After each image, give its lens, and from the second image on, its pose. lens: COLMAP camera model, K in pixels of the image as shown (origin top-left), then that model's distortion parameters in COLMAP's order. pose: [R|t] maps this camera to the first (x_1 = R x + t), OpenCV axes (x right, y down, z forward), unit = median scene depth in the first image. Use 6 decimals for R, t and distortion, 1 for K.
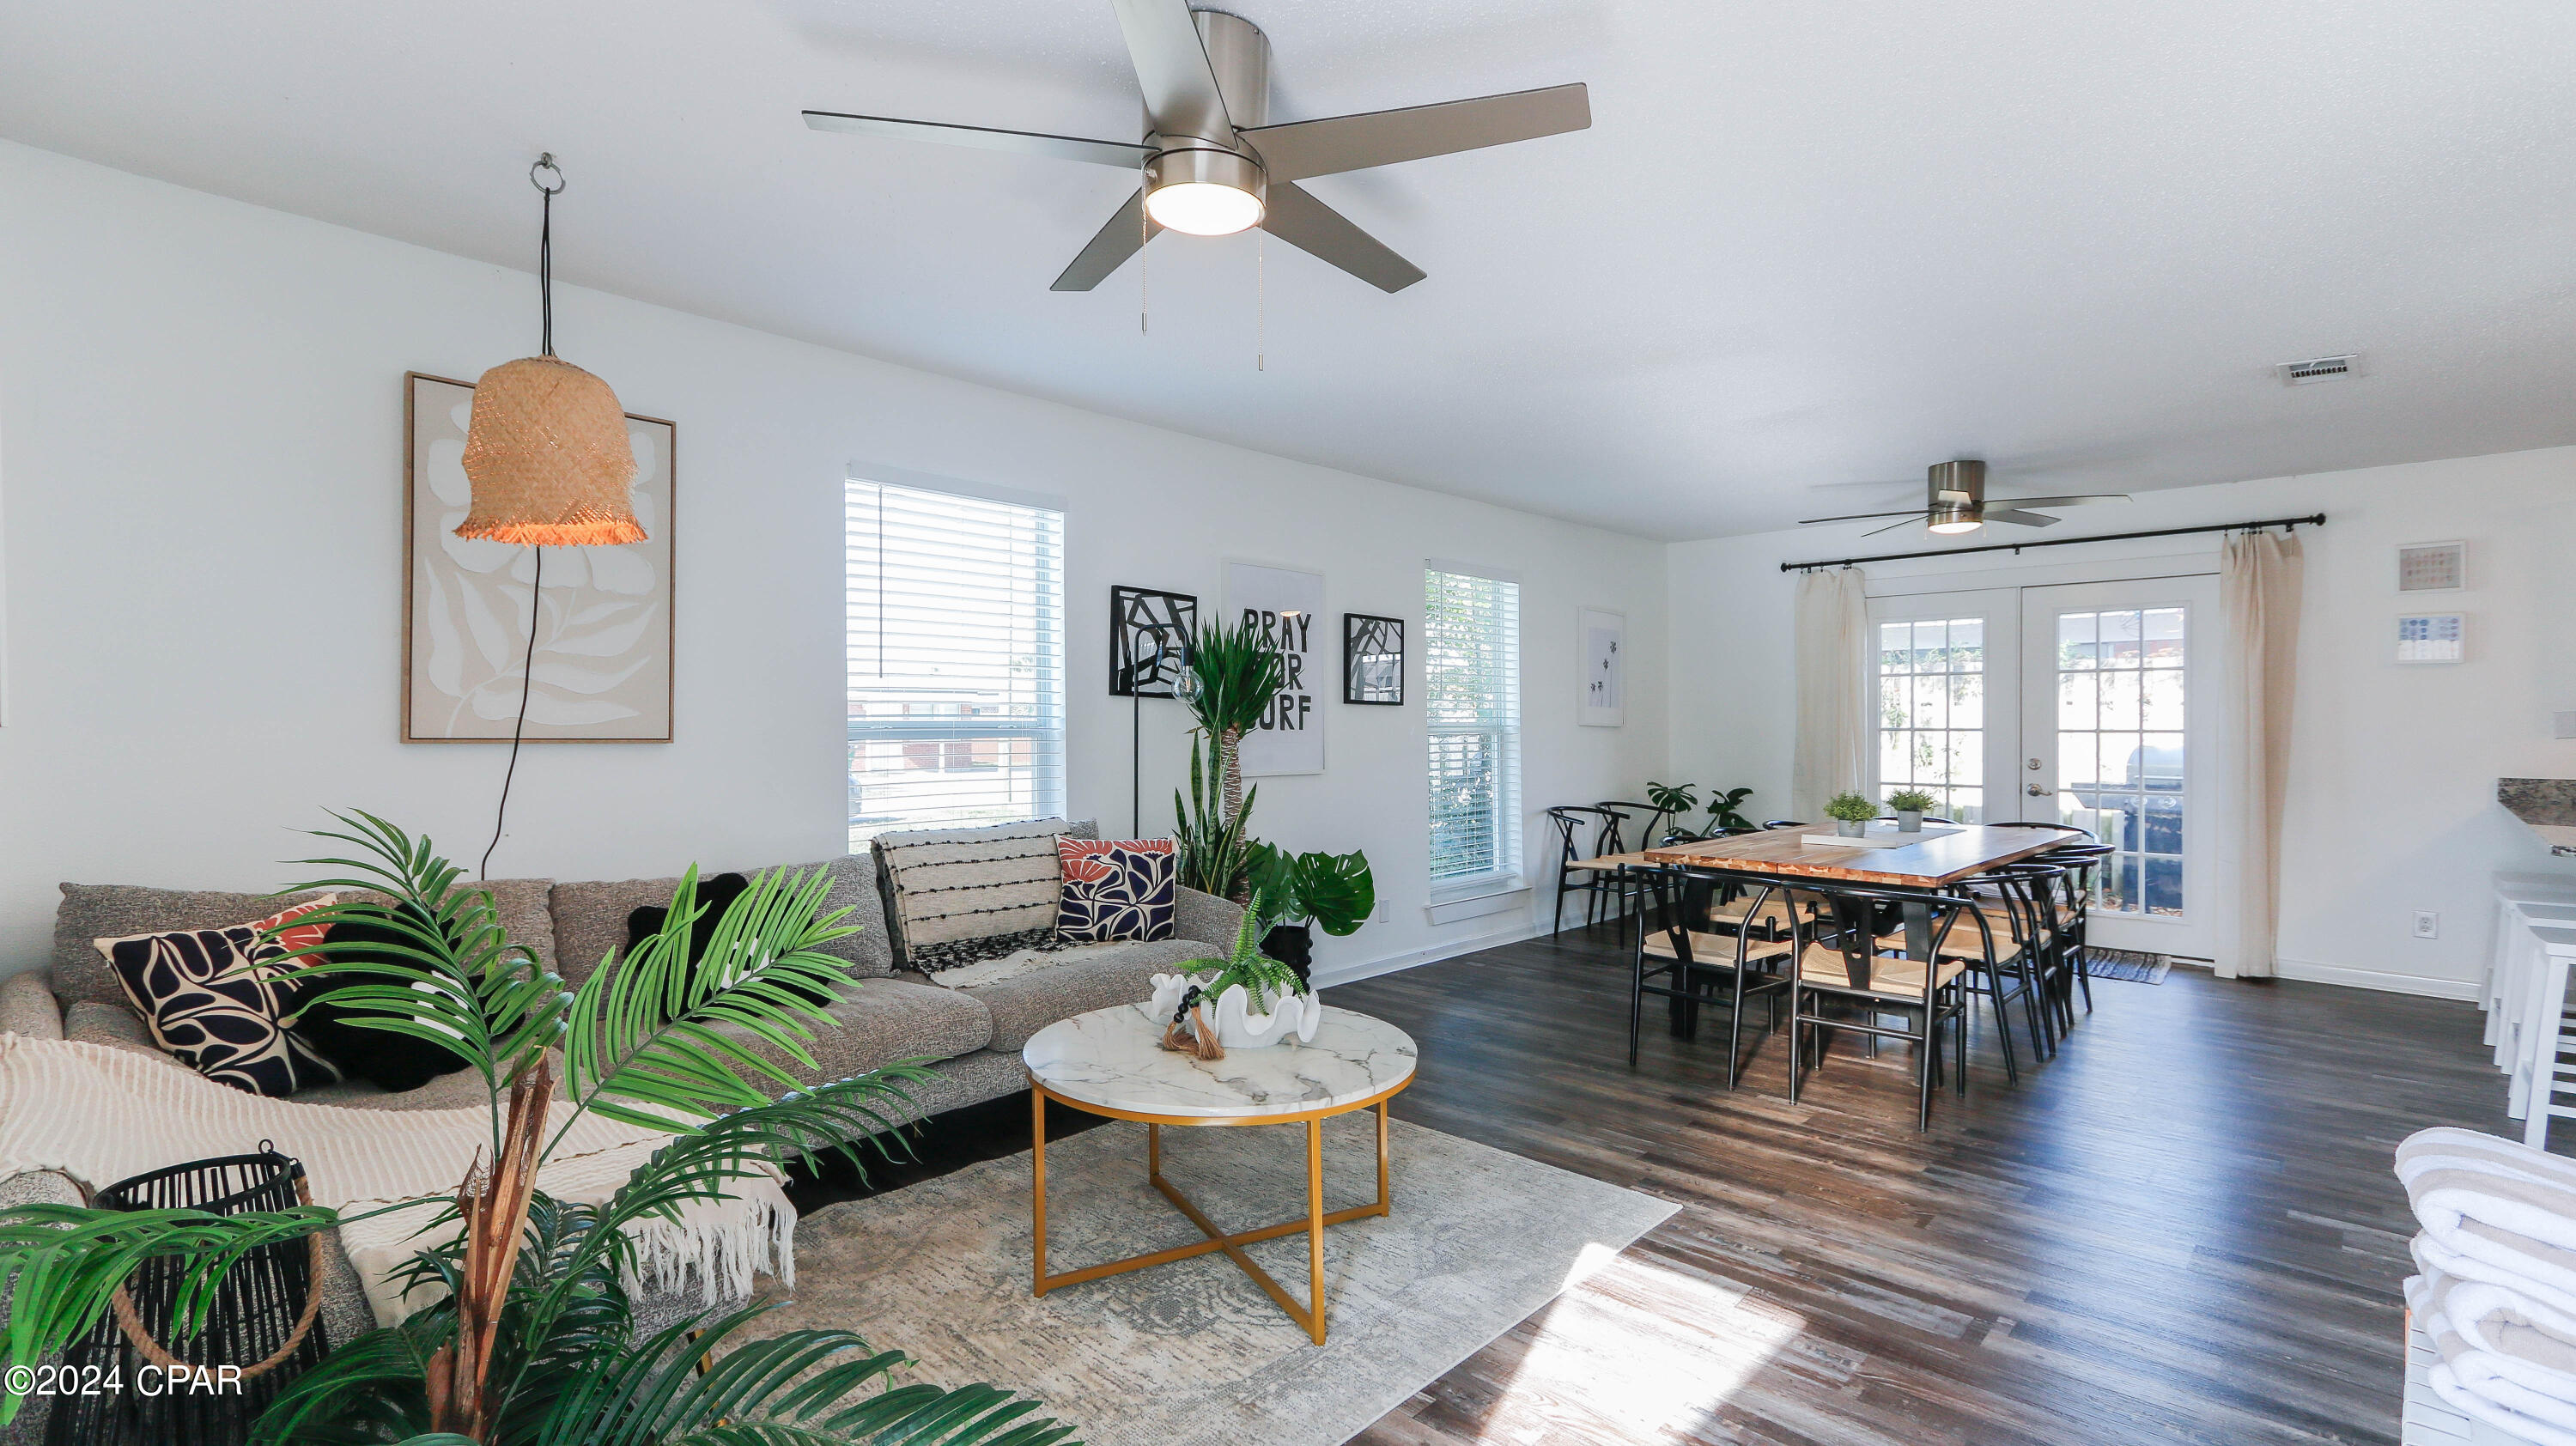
lens RADIAL K [[1182.6, 0, 1226.8], [0, 1182.6, 719.3], [0, 0, 1]] dist [0.019843, -0.003587]
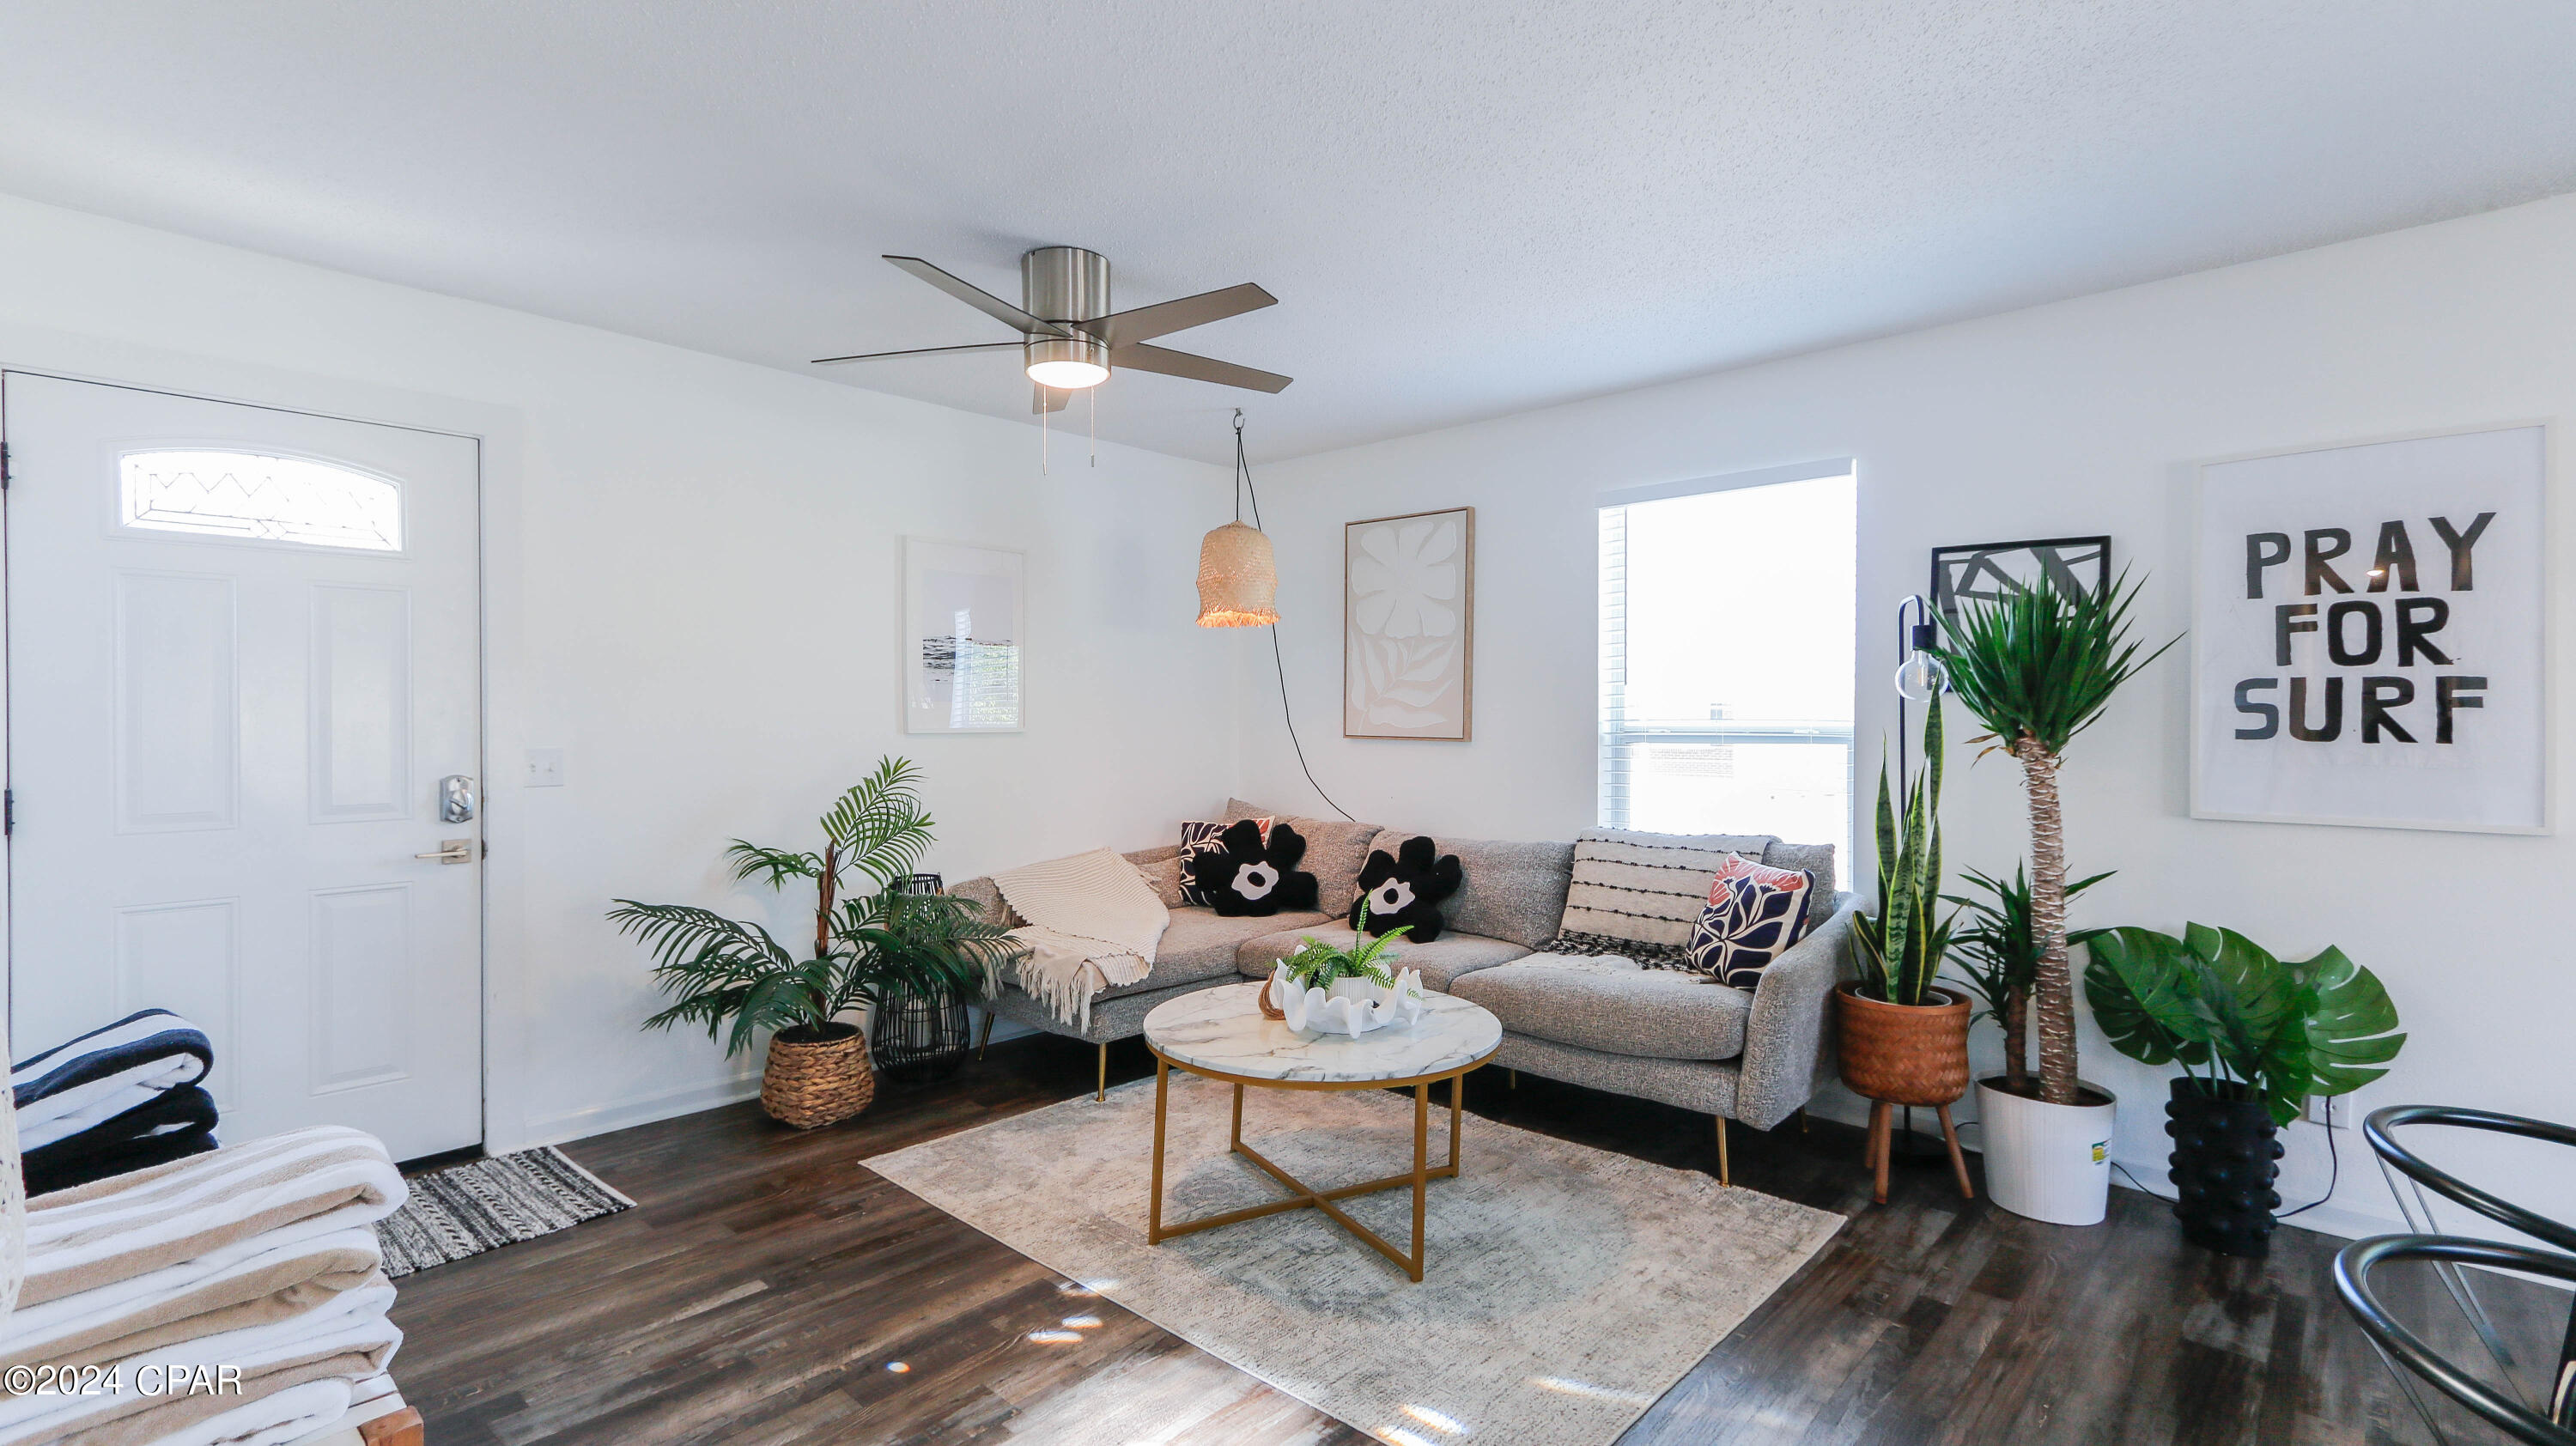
lens RADIAL K [[1182.6, 0, 1304.6], [0, 1182.6, 727.1], [0, 0, 1]] dist [0.019843, -0.003587]
pose [[0.032884, 0.003840, -0.999452, 0.571943], [0.003180, 0.999987, 0.003946, -0.001861], [0.999454, -0.003308, 0.032872, 0.494081]]
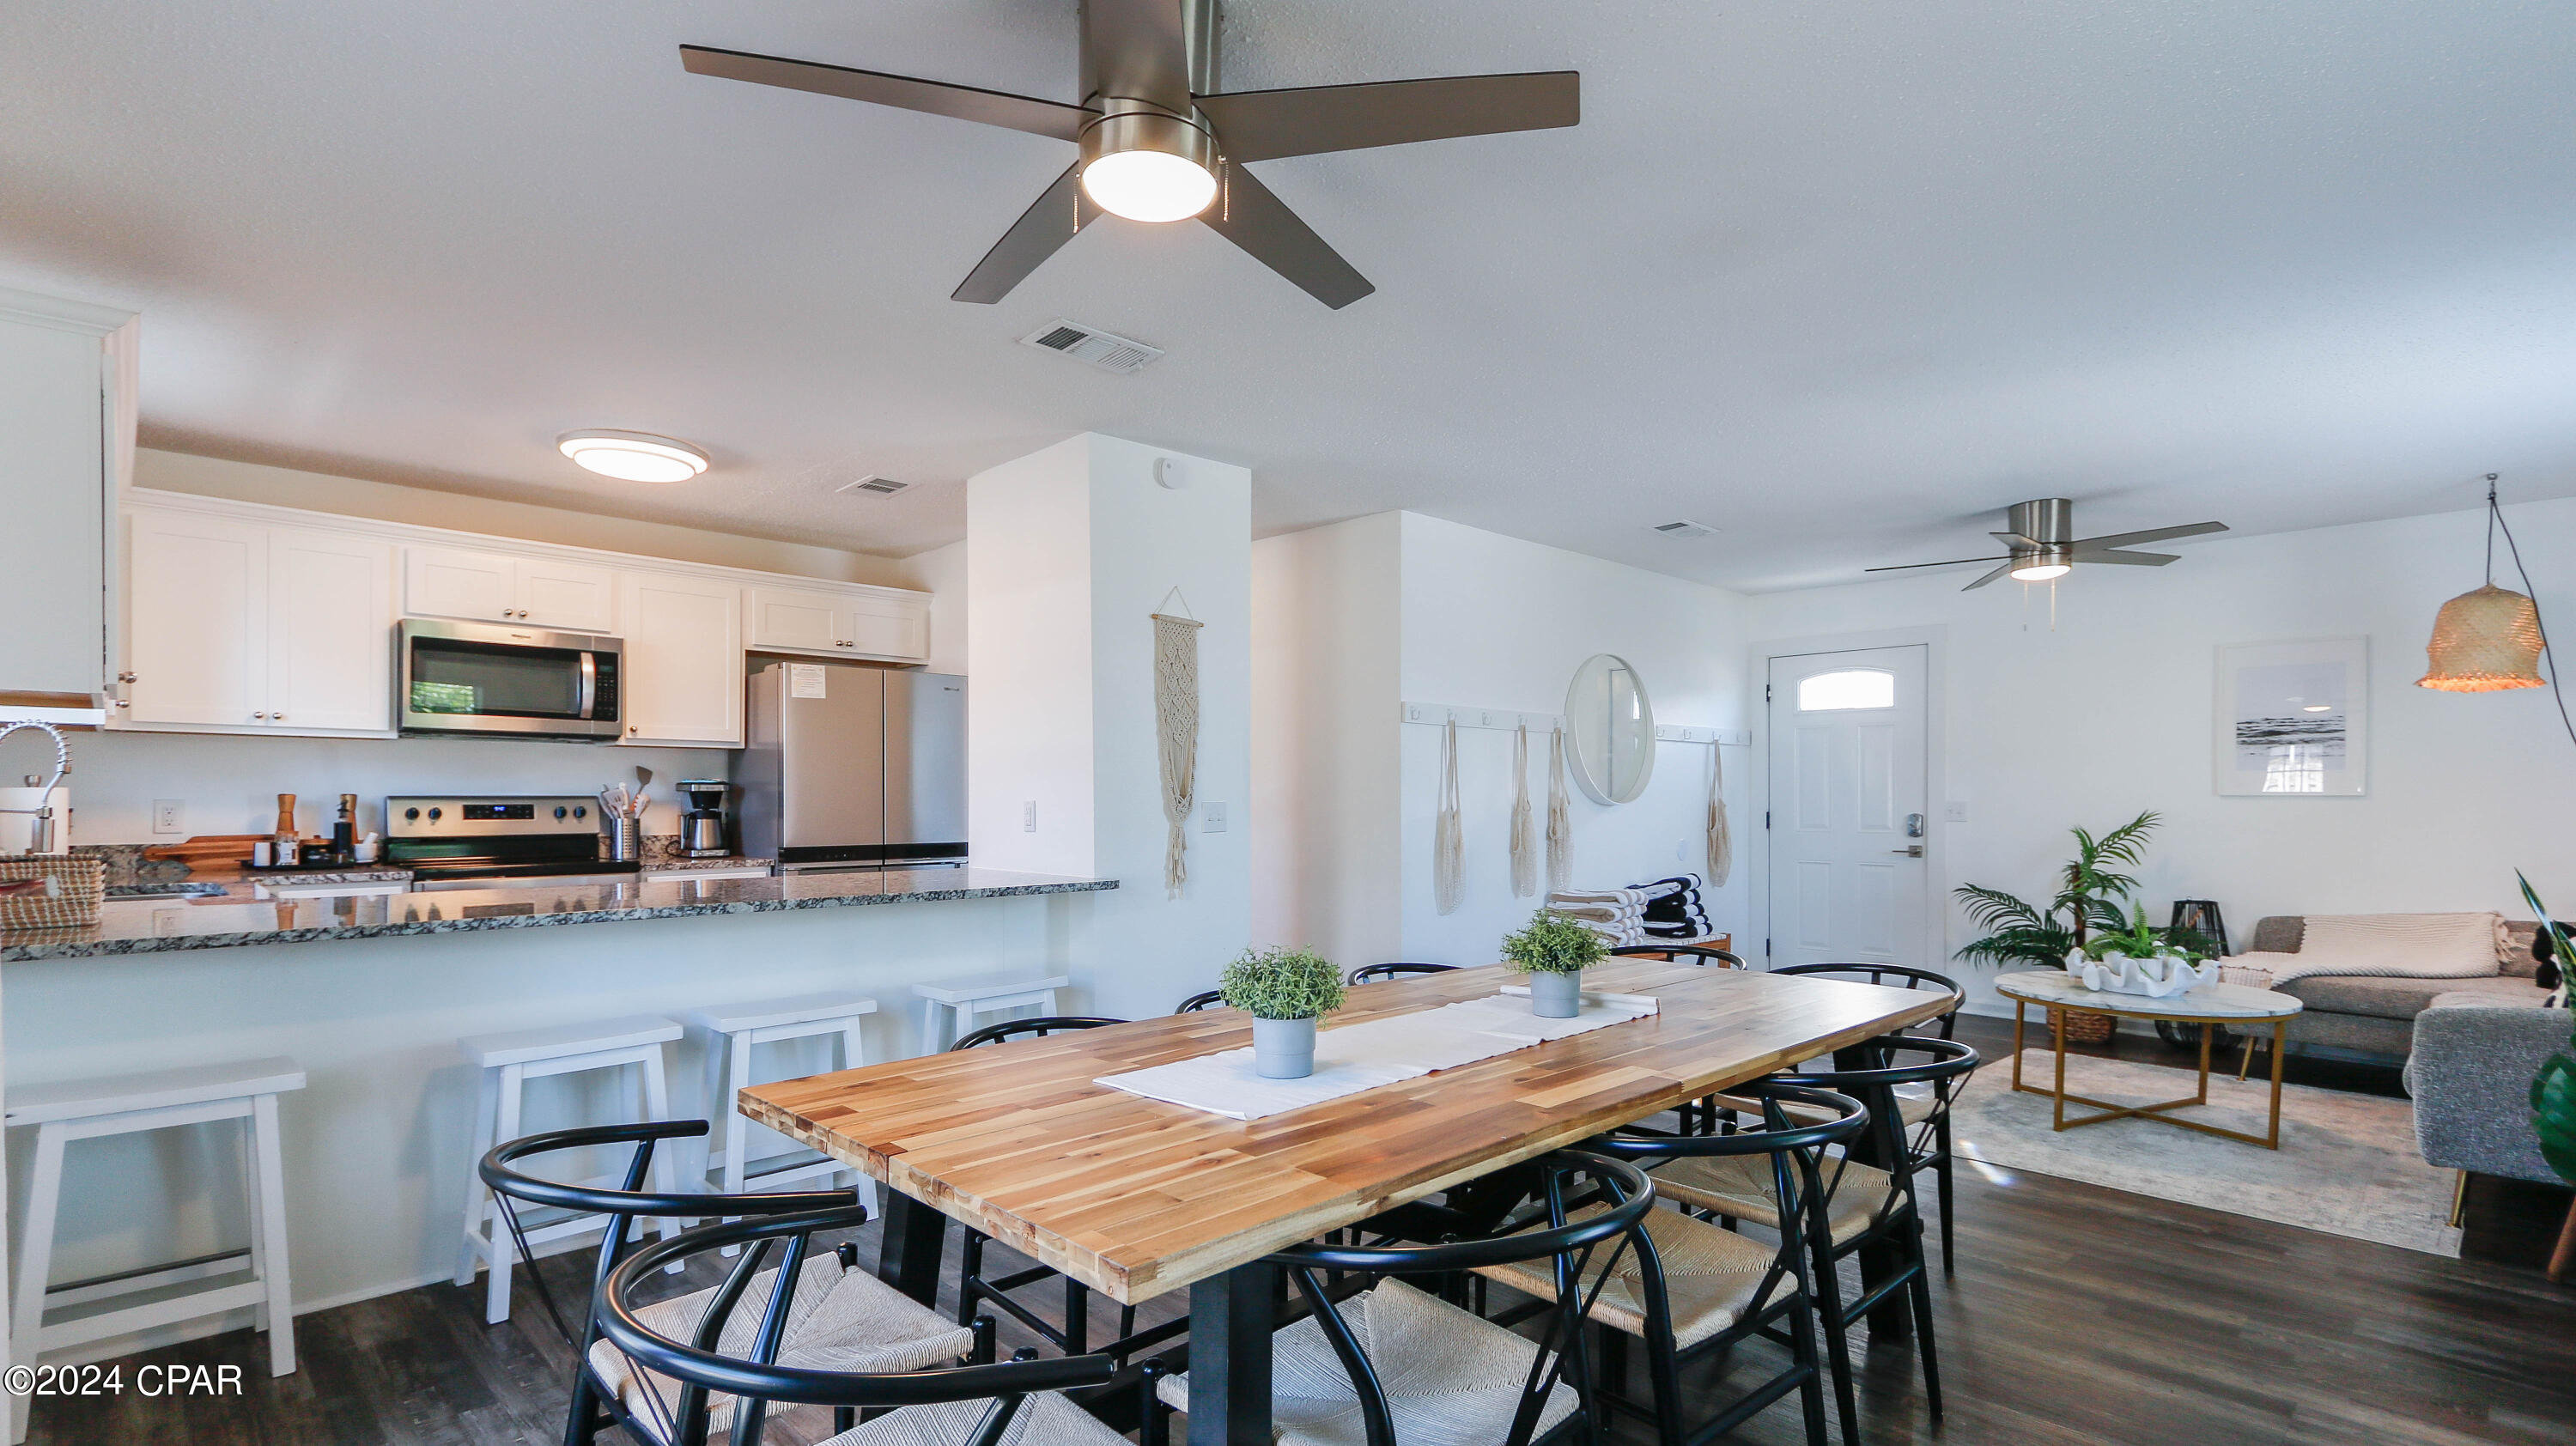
lens RADIAL K [[1182.6, 0, 1216.6], [0, 1182.6, 821.0], [0, 0, 1]] dist [0.019843, -0.003587]
pose [[-0.998587, -0.009011, 0.052380, 0.601375], [-0.007878, 0.999732, 0.021787, 0.010937], [-0.052562, 0.021343, -0.998390, 1.376931]]
